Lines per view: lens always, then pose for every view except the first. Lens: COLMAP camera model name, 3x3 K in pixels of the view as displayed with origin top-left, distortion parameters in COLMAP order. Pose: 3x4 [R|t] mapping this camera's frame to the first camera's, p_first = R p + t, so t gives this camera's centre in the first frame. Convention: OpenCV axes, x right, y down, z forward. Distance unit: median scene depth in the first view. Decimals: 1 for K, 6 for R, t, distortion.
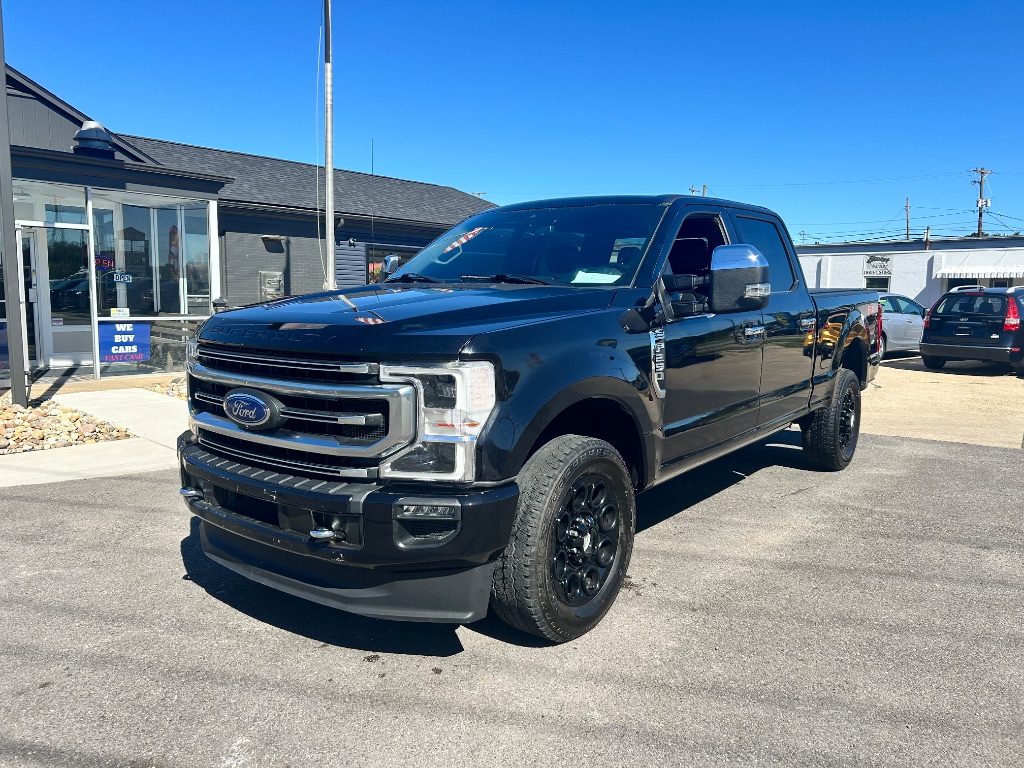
lens RADIAL K [[776.7, 0, 515.3], [0, 776.7, 382.4], [0, 0, 1]] dist [0.050583, -0.056717]
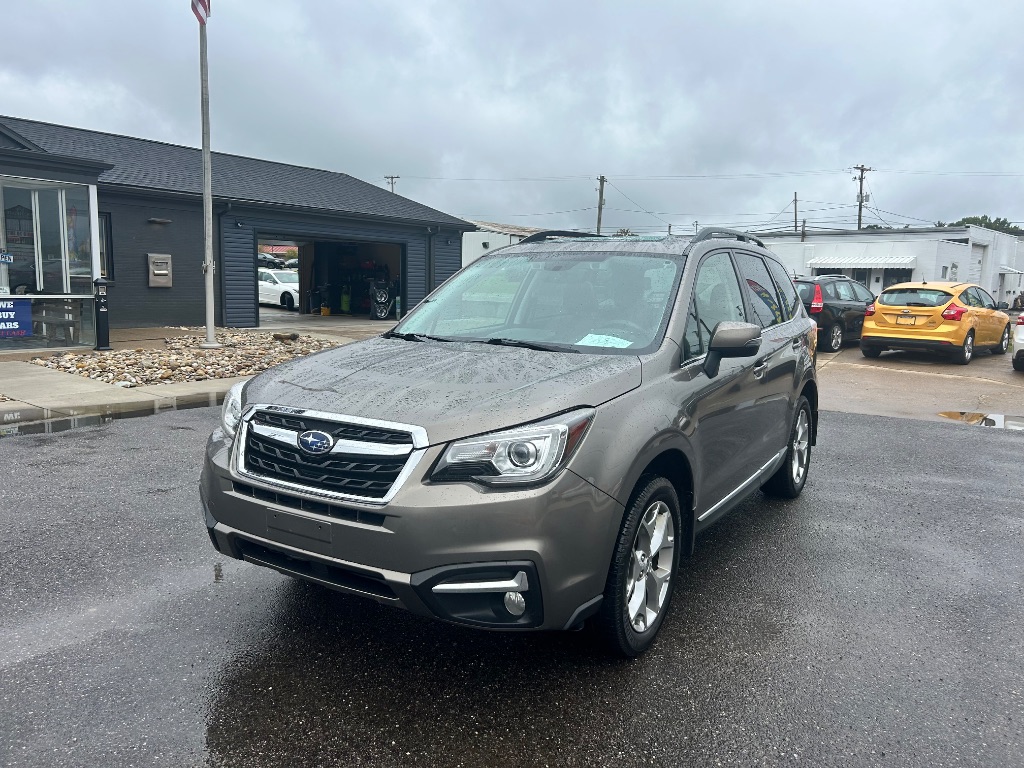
lens RADIAL K [[776.7, 0, 515.3], [0, 776.7, 382.4], [0, 0, 1]] dist [0.050583, -0.056717]
pose [[0.995213, -0.005168, 0.097595, 0.208625], [0.003494, 0.999844, 0.017312, 0.047050], [-0.097669, -0.016889, 0.995076, -0.313284]]
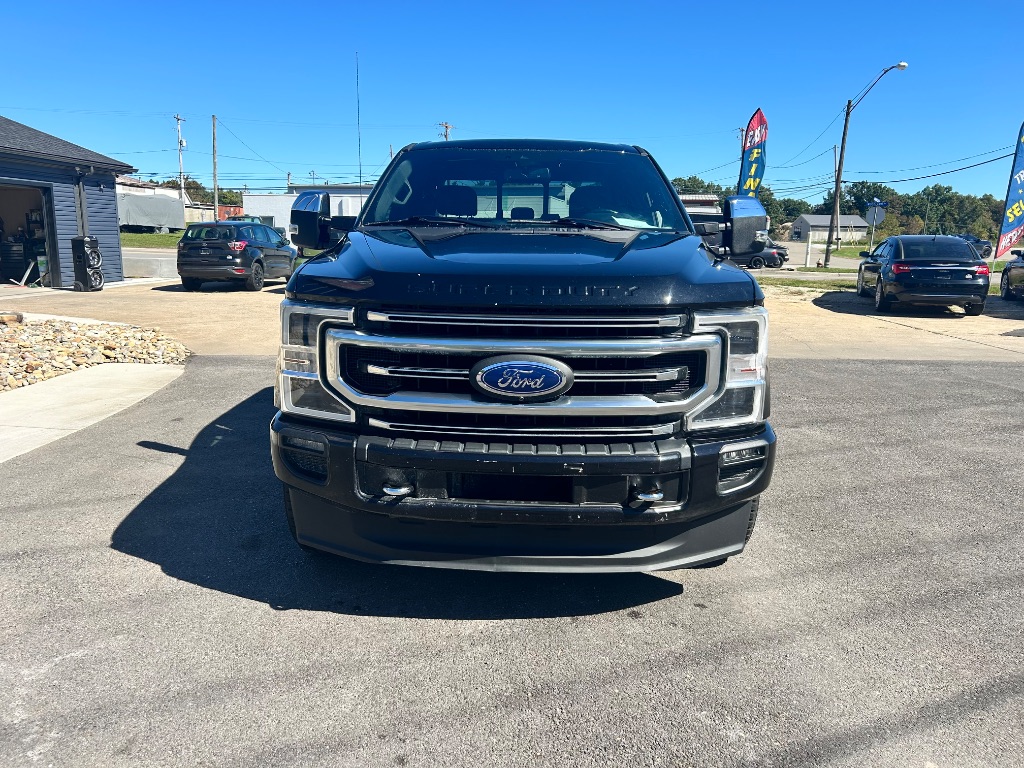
lens RADIAL K [[774.4, 0, 507.1], [0, 774.4, 386.3], [0, 0, 1]] dist [0.043412, -0.039908]
pose [[0.802982, -0.115313, 0.584742, -0.566461], [0.066731, 0.992330, 0.104054, -0.031124], [-0.592256, -0.044533, 0.804518, 0.210278]]
